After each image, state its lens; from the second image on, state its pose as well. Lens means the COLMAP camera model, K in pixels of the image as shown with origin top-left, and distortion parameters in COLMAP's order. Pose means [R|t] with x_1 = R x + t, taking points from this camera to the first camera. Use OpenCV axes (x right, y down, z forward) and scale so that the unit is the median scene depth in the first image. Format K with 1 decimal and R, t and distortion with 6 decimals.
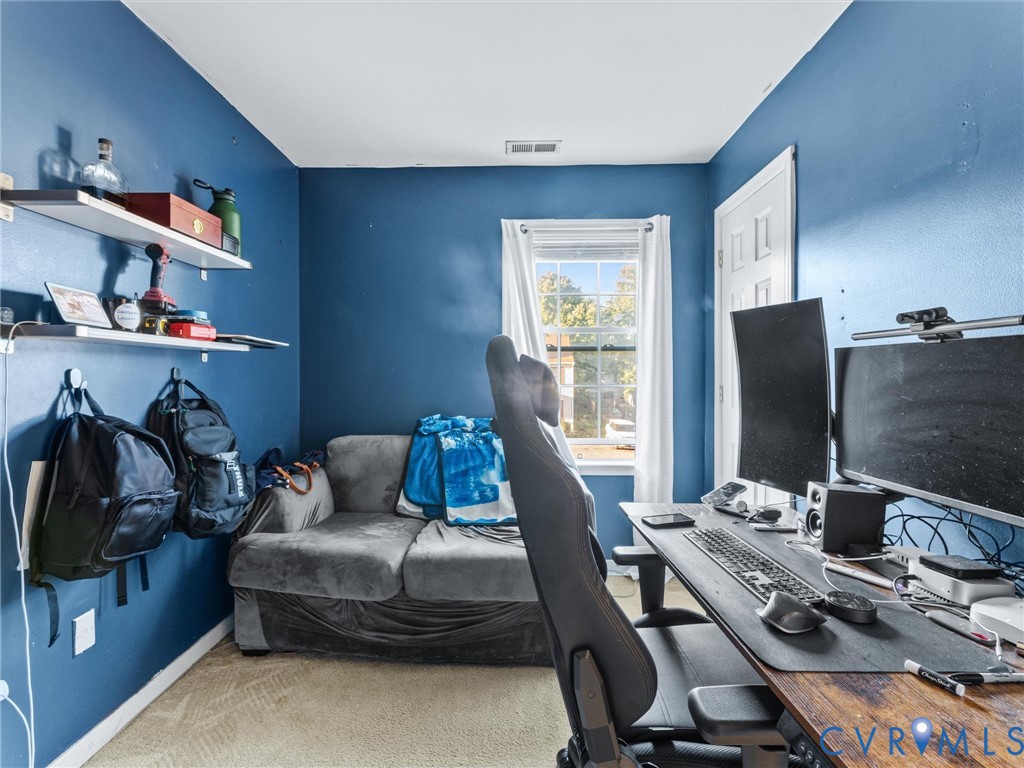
lens RADIAL K [[470.4, 0, 510.1], [0, 470.4, 372.0], [0, 0, 1]] dist [-0.000095, -0.000424]
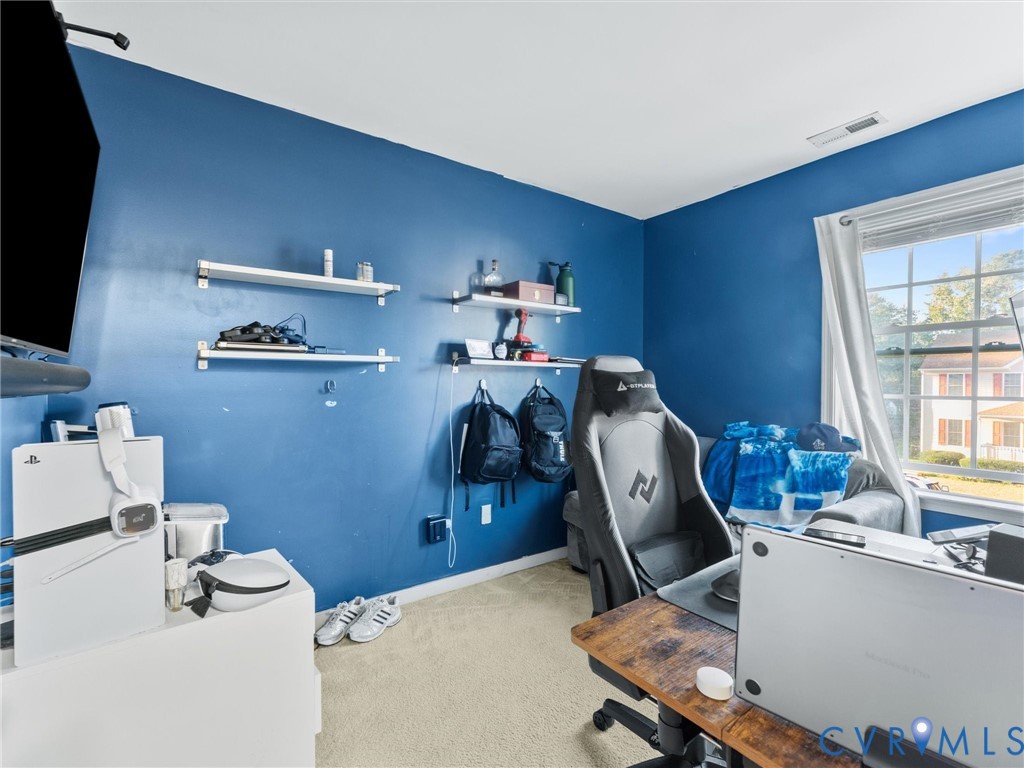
lens RADIAL K [[470.4, 0, 510.1], [0, 470.4, 372.0], [0, 0, 1]] dist [-0.000095, -0.000424]
pose [[0.593532, -0.018635, -0.804595, 0.604558], [0.001389, 0.999754, -0.022131, 0.004386], [0.804809, 0.012018, 0.593412, -0.070187]]
